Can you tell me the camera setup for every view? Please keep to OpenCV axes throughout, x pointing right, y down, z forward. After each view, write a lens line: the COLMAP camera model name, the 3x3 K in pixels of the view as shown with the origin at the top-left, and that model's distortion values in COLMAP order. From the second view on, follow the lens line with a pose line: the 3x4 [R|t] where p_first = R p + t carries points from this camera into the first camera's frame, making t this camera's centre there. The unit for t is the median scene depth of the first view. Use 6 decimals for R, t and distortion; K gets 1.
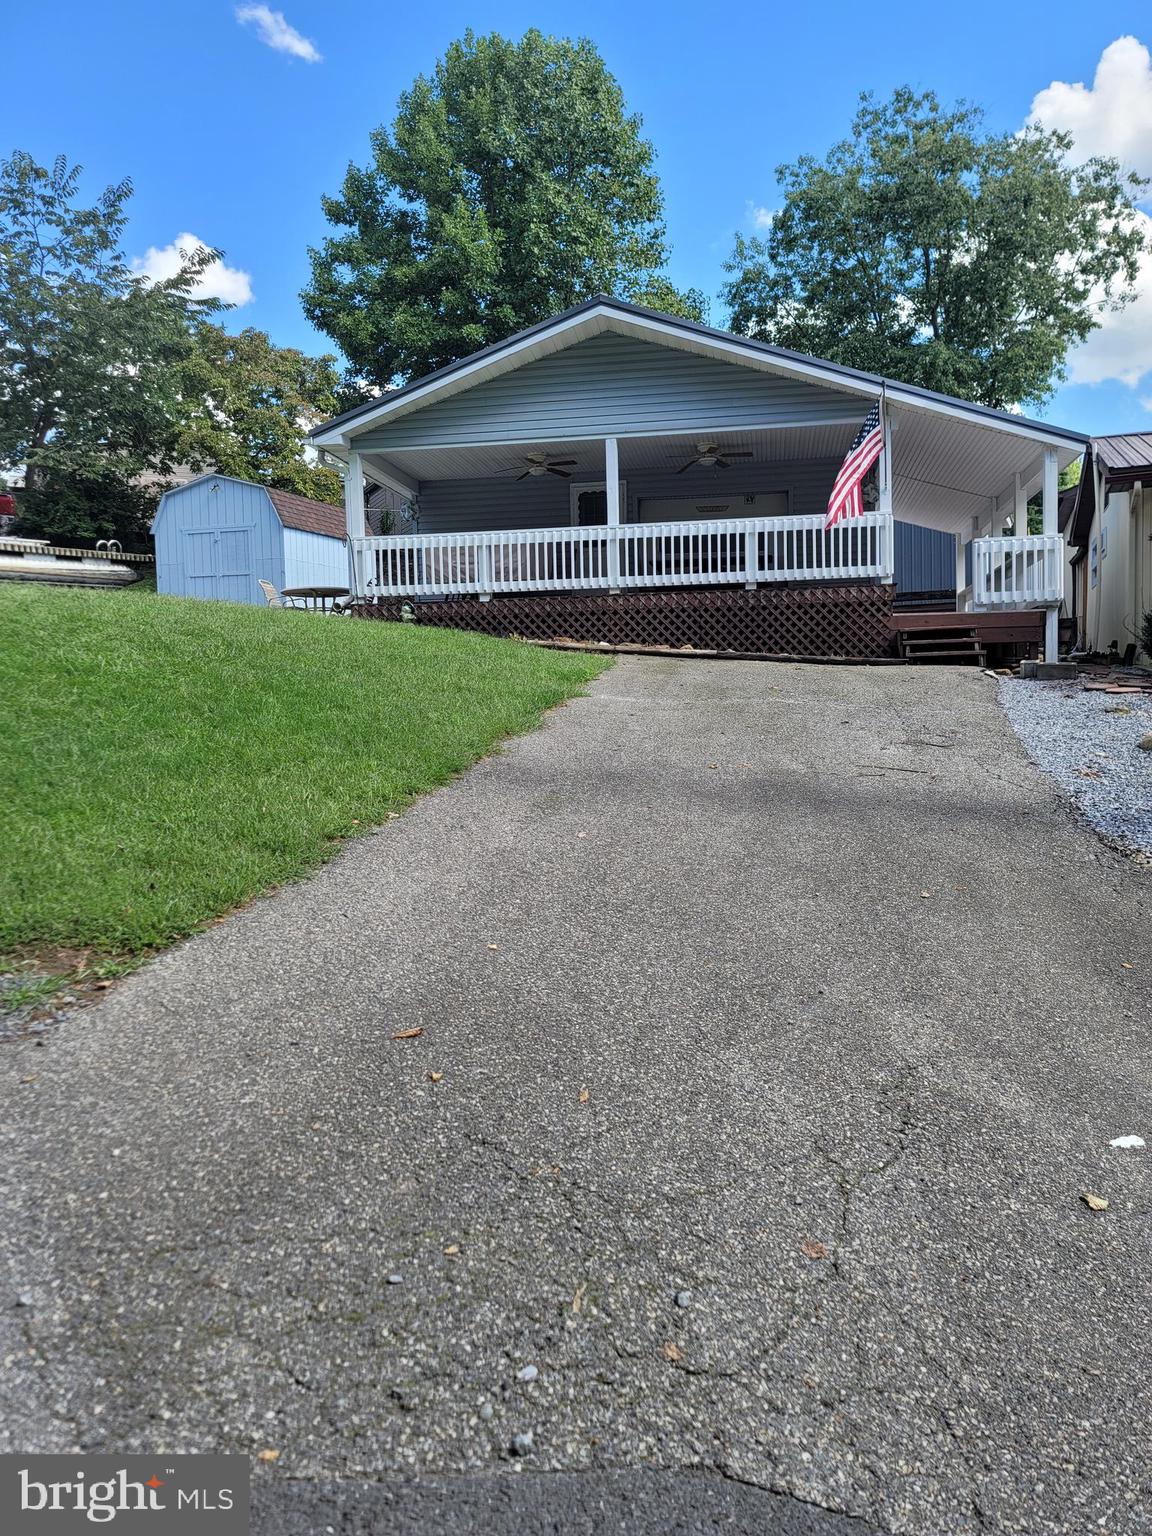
lens RADIAL K [[1133.8, 0, 576.0], [0, 1133.8, 768.0], [0, 0, 1]] dist [0.093195, 0.001921]
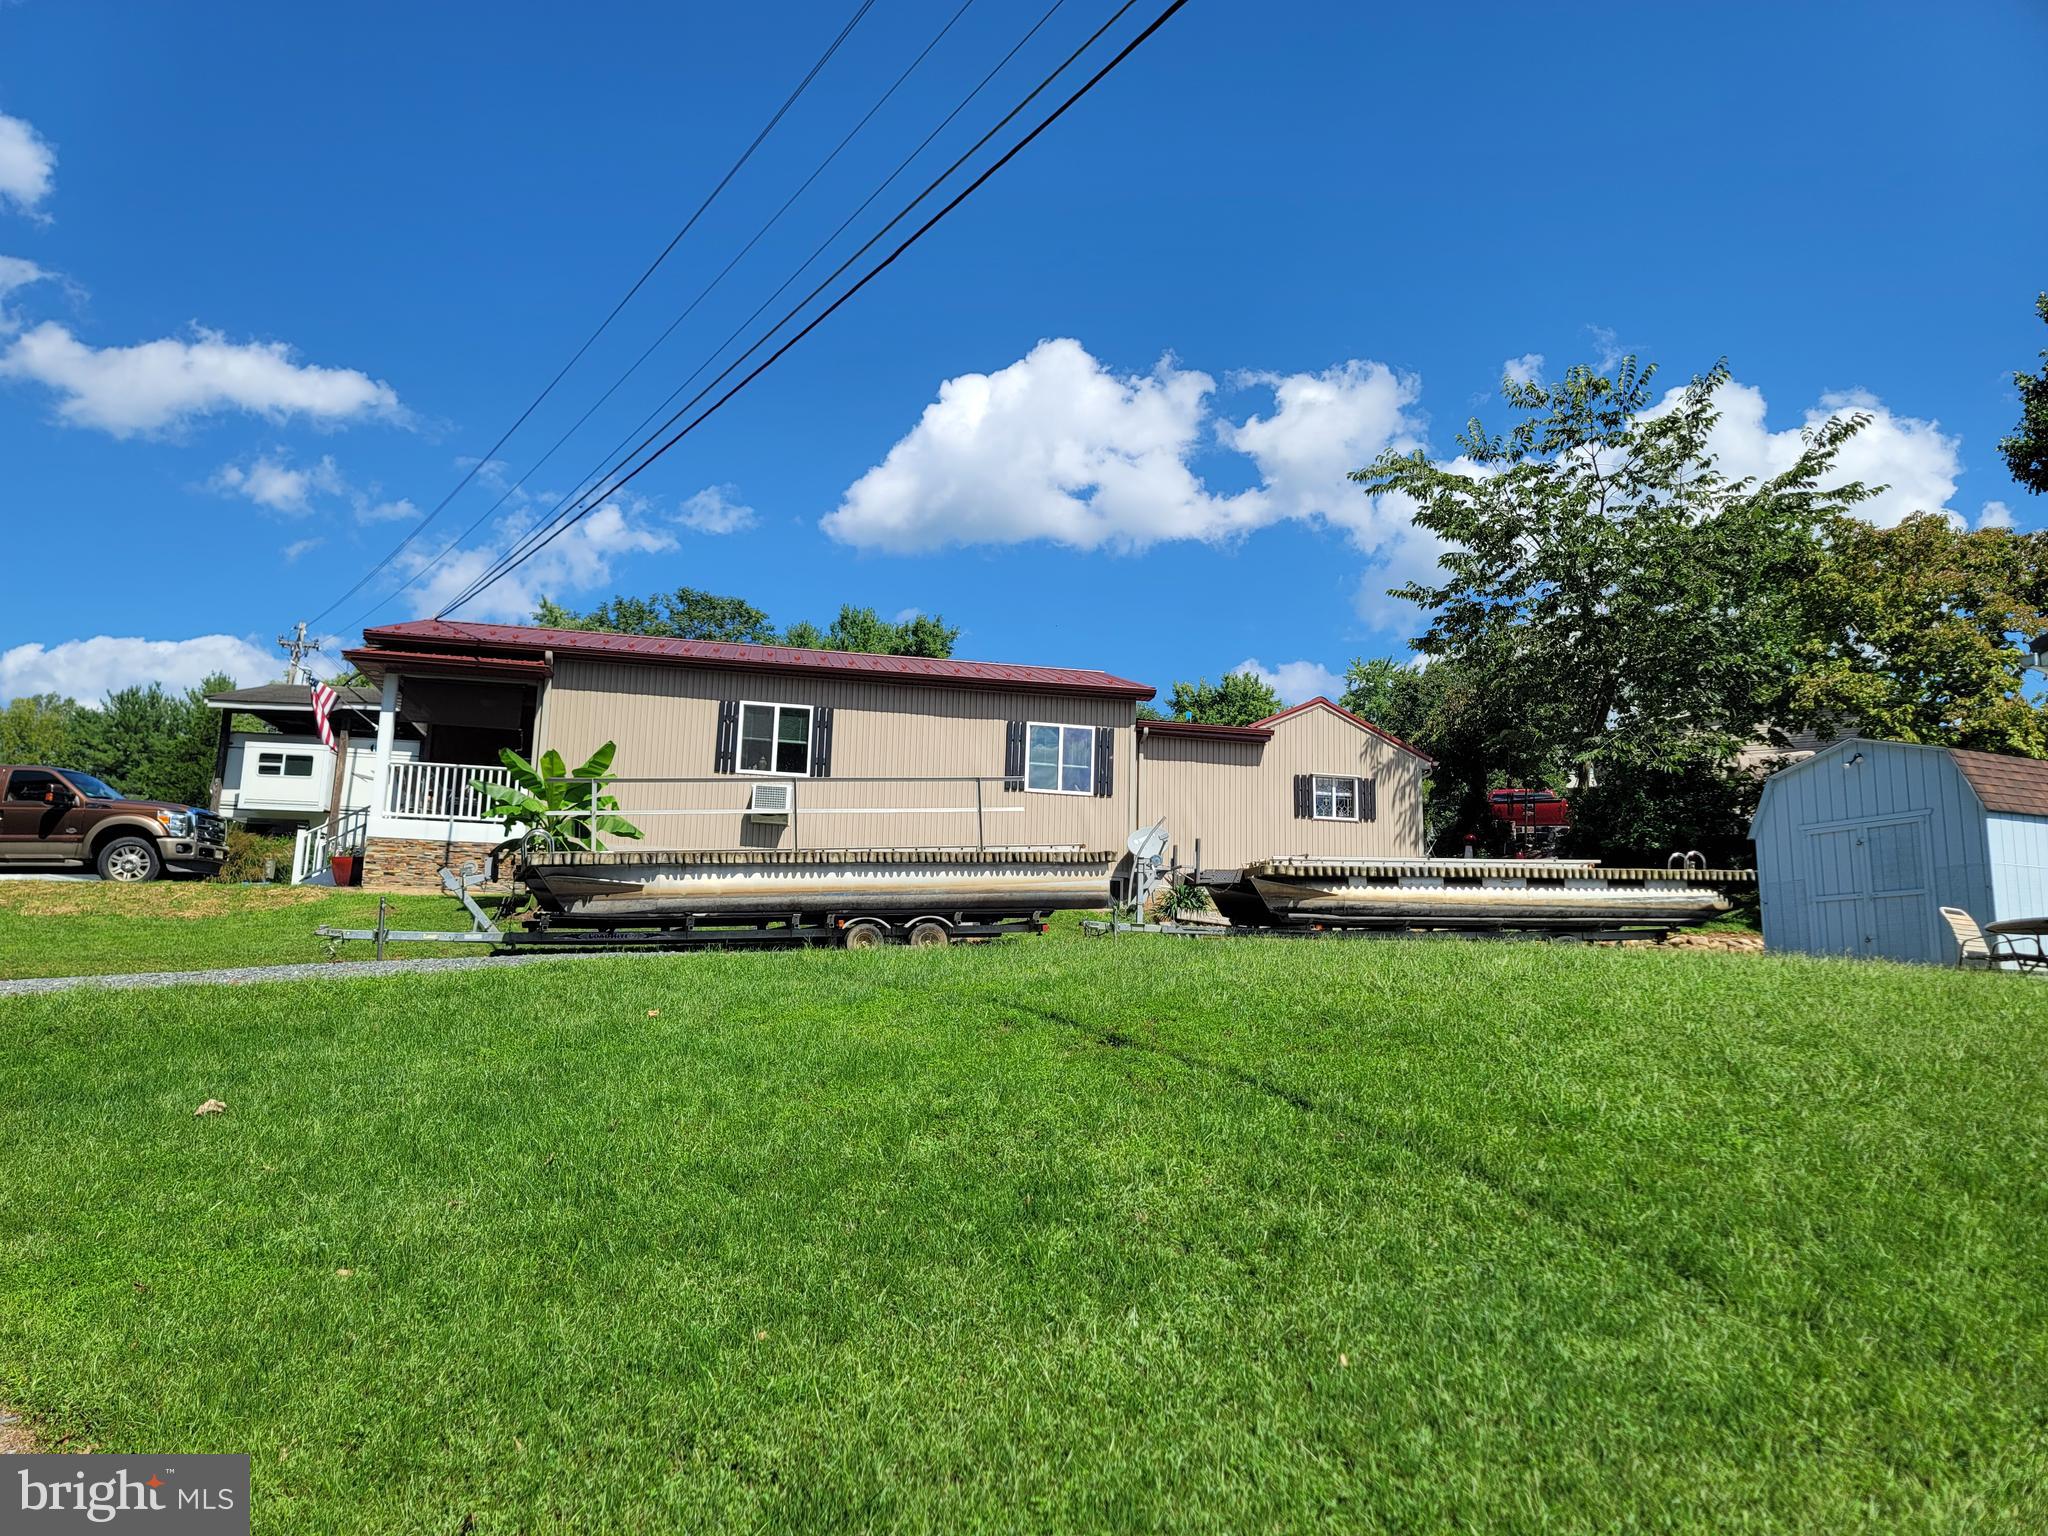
lens RADIAL K [[1445.2, 0, 1024.0], [0, 1445.2, 768.0], [0, 0, 1]] dist [0.130077, -0.138695]
pose [[0.679243, -0.095664, -0.727652, -0.034228], [-0.082501, 0.975231, -0.205225, -0.035573], [0.729262, 0.199430, 0.654527, 0.140517]]
